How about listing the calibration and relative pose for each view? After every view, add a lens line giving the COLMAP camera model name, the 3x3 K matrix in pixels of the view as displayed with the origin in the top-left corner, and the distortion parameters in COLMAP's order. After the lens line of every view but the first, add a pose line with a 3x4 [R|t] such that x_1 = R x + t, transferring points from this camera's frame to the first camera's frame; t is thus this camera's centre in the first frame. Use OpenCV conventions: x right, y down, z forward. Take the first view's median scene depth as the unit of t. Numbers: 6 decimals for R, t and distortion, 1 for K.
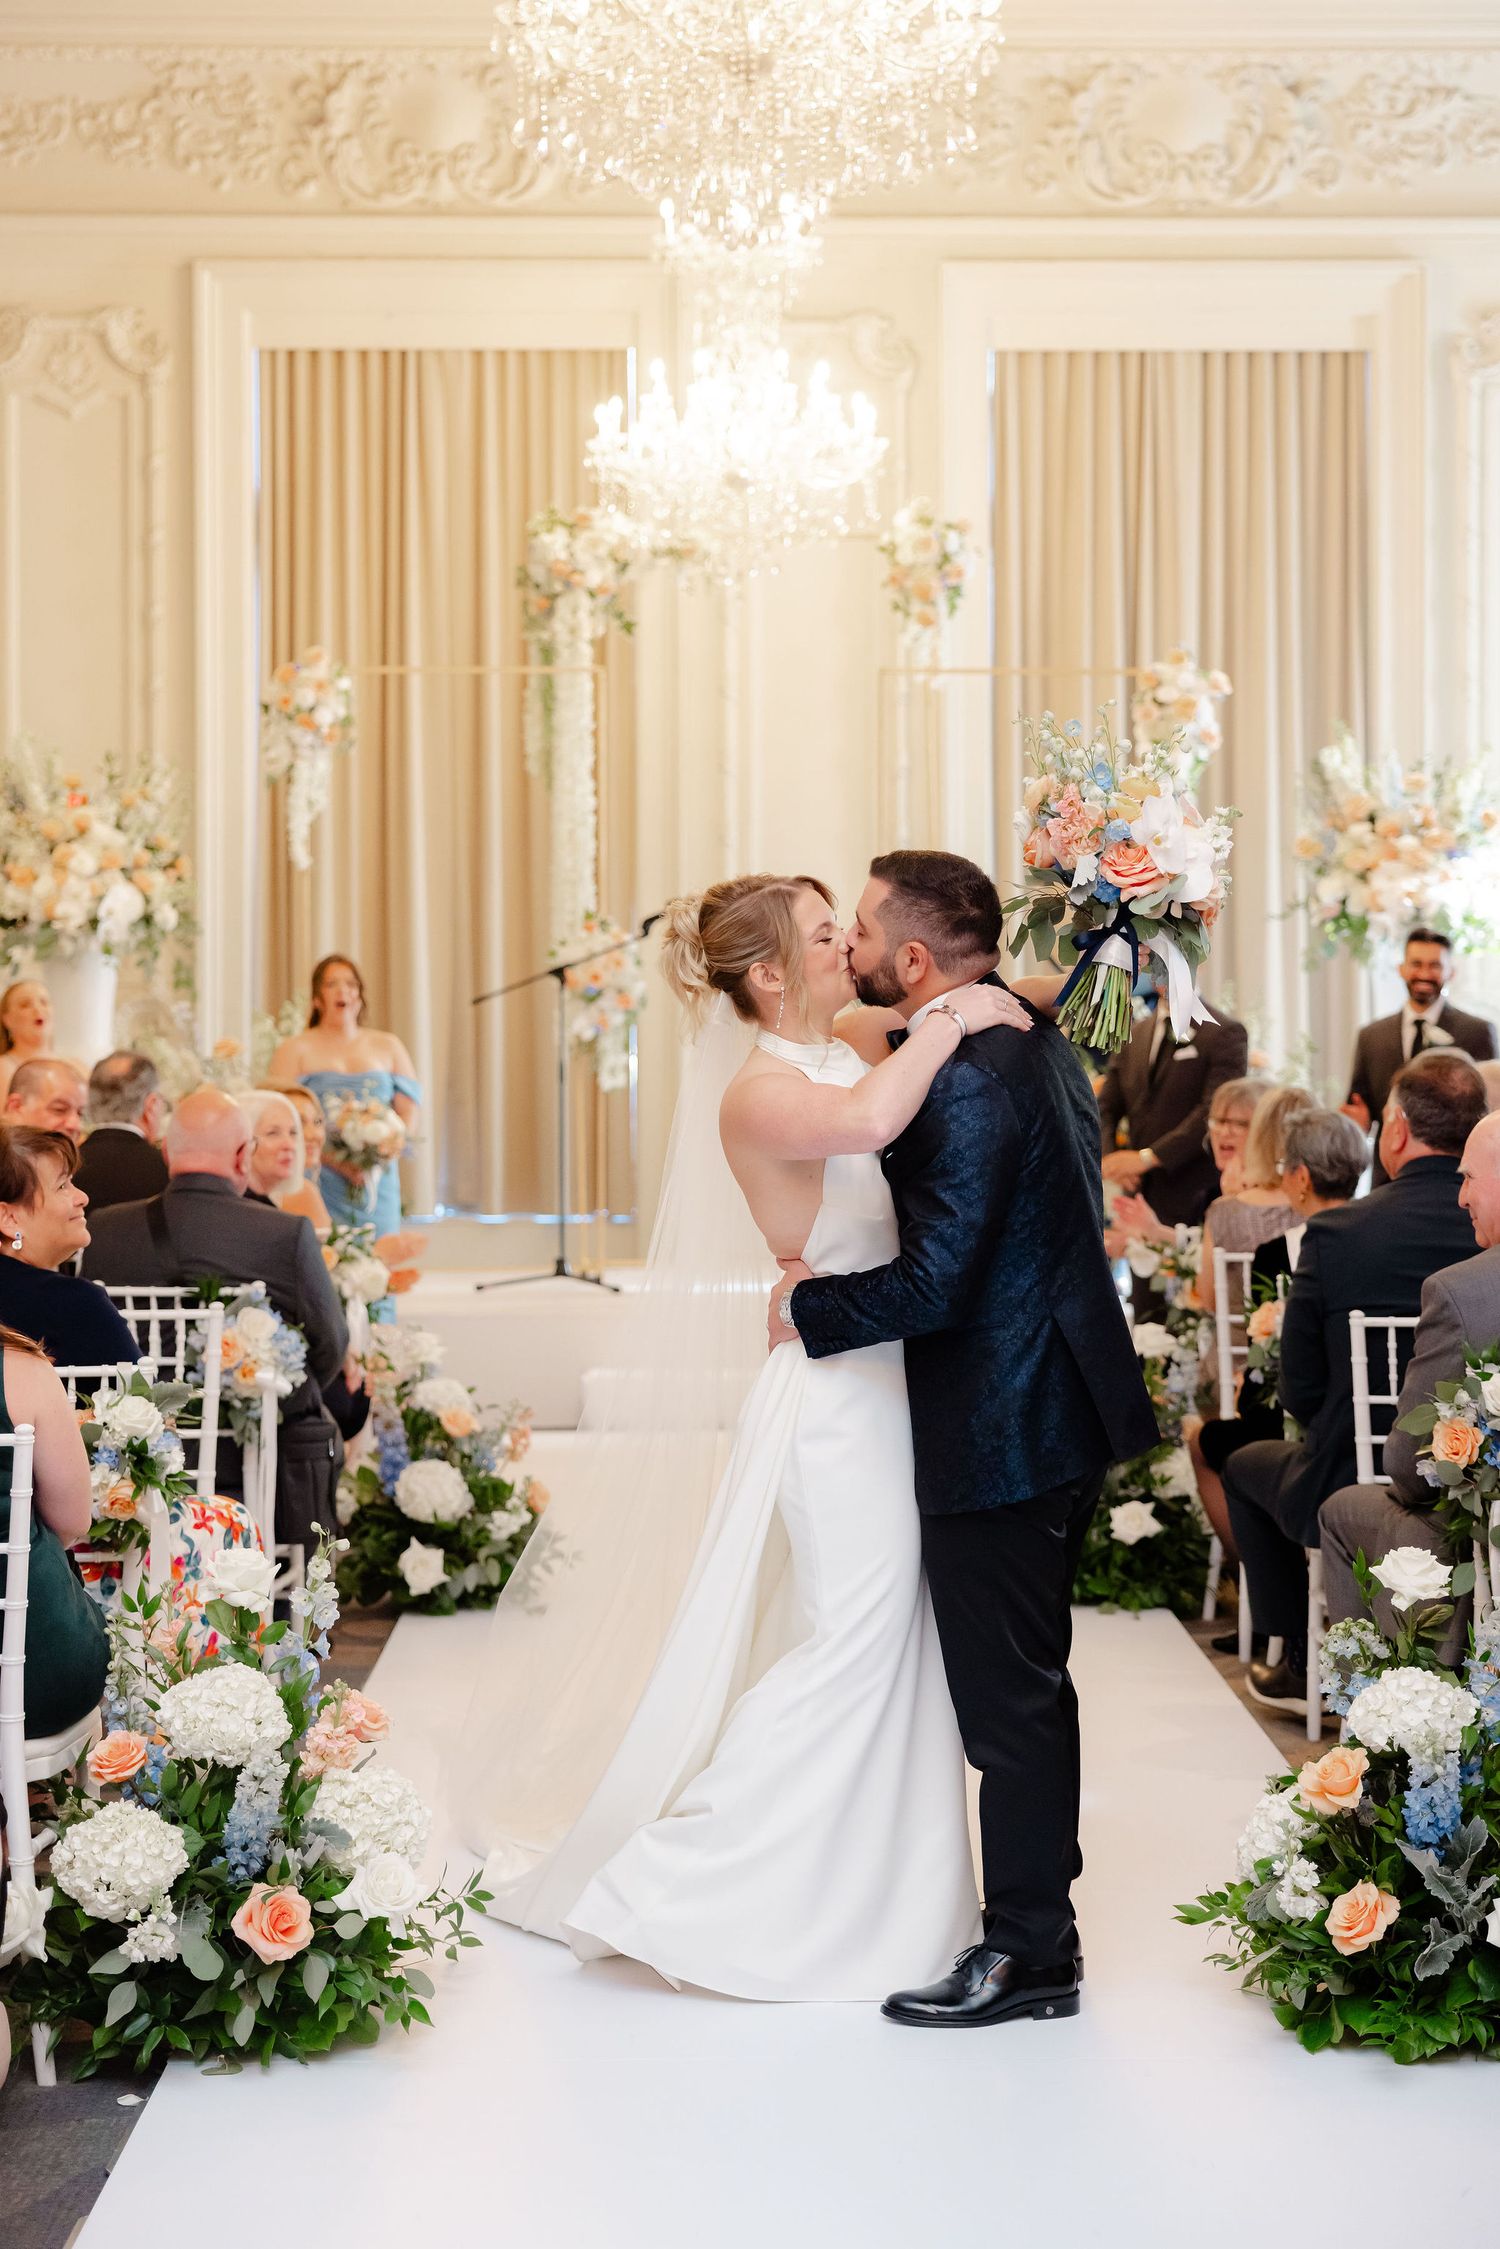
lens RADIAL K [[3455.2, 0, 755.3], [0, 3455.2, 1066.5], [0, 0, 1]] dist [0.034334, -0.027832]
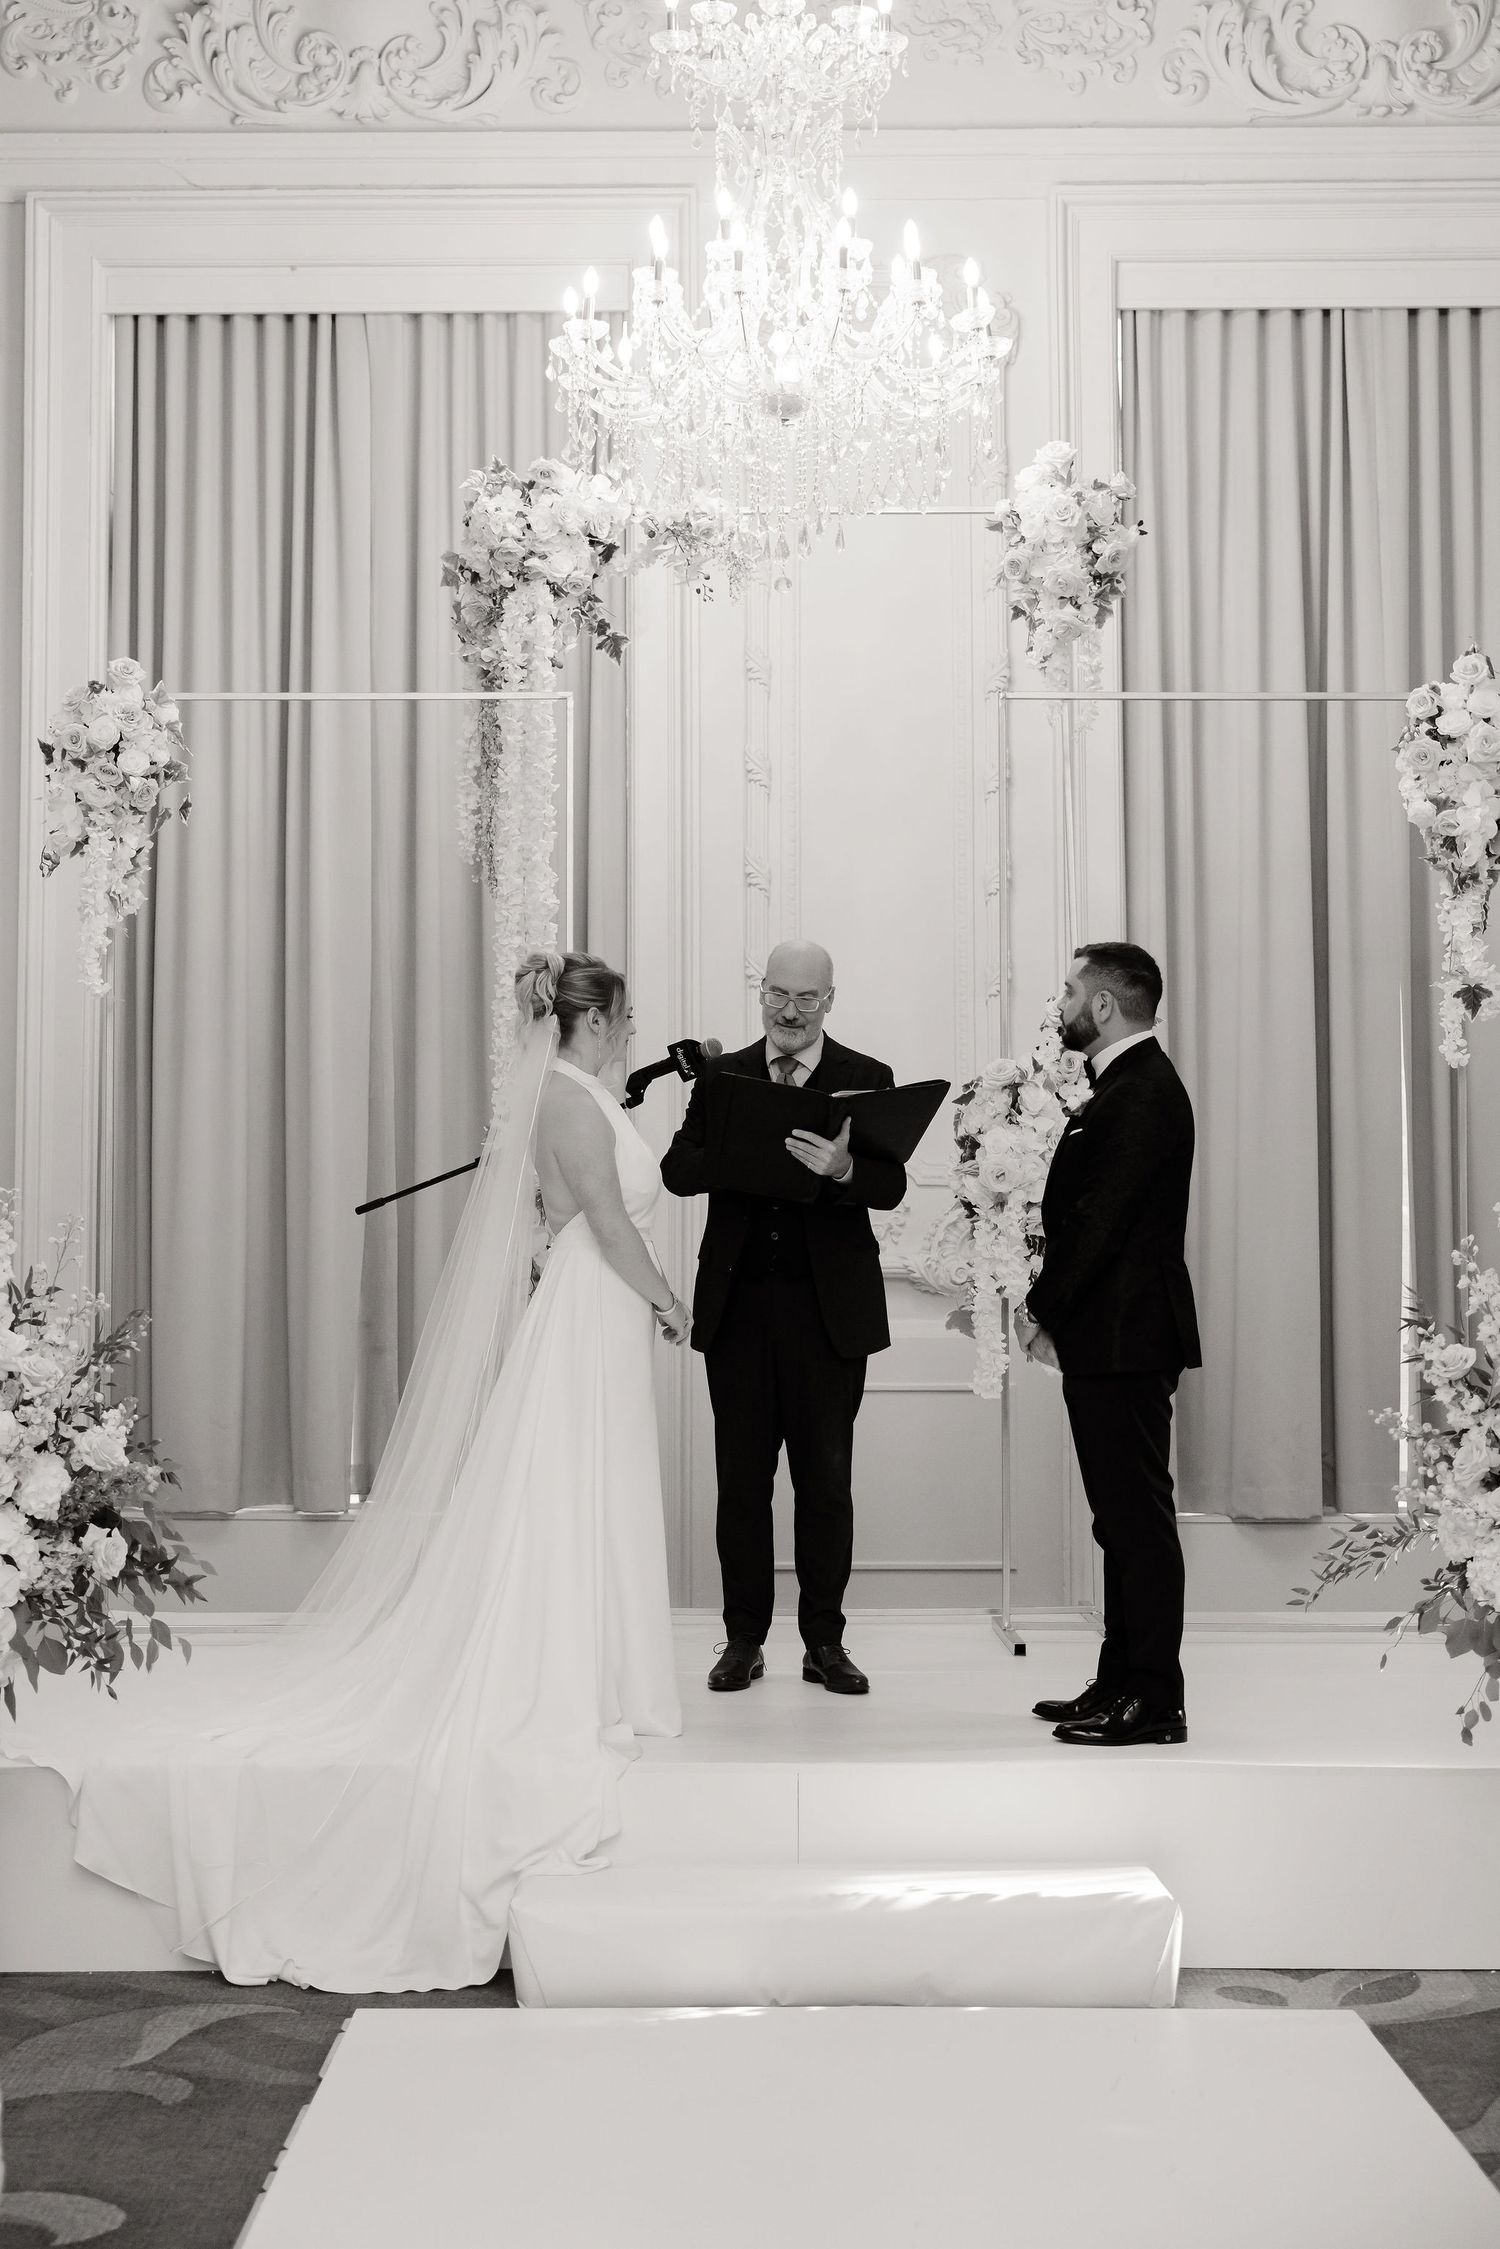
lens RADIAL K [[2912.8, 0, 700.1], [0, 2912.8, 1081.4], [0, 0, 1]] dist [0.014744, -0.021246]
pose [[0.999810, -0.001316, -0.019466, -0.009448], [0.000116, 0.998105, -0.061540, -0.008779], [0.019511, 0.061526, 0.997915, 0.452051]]
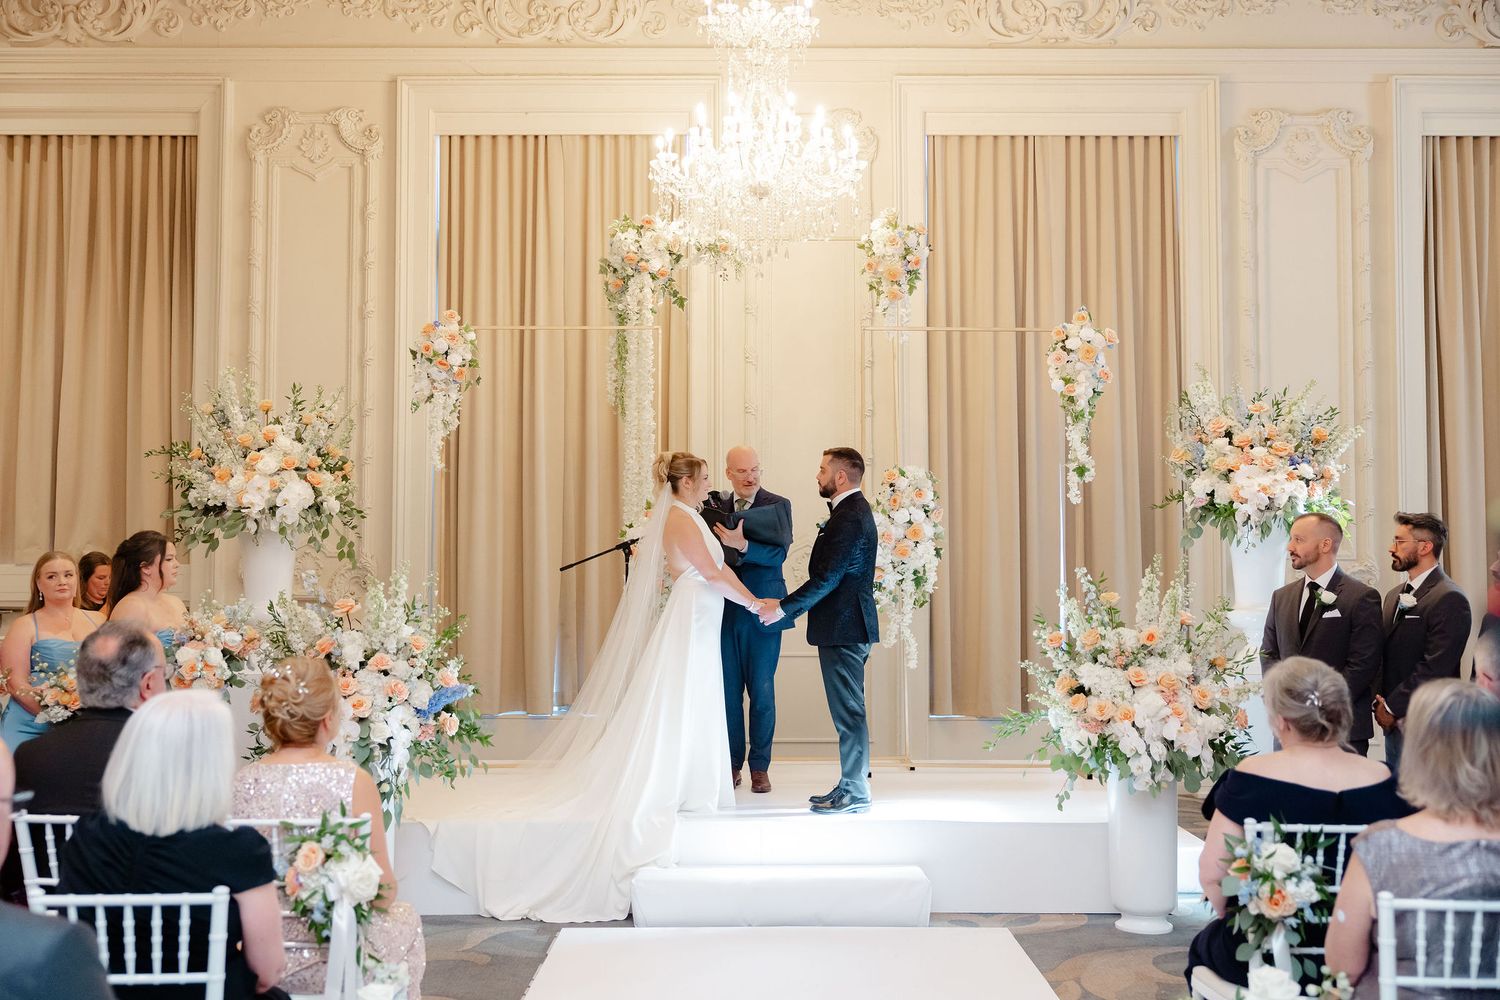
lens RADIAL K [[1554.4, 0, 747.5], [0, 1554.4, 509.0], [0, 0, 1]] dist [-0.008886, 0.022483]
pose [[0.999958, 0.000881, -0.009105, -0.003762], [-0.001382, 0.998478, -0.055133, -0.008432], [0.009043, 0.055143, 0.998438, 0.379737]]
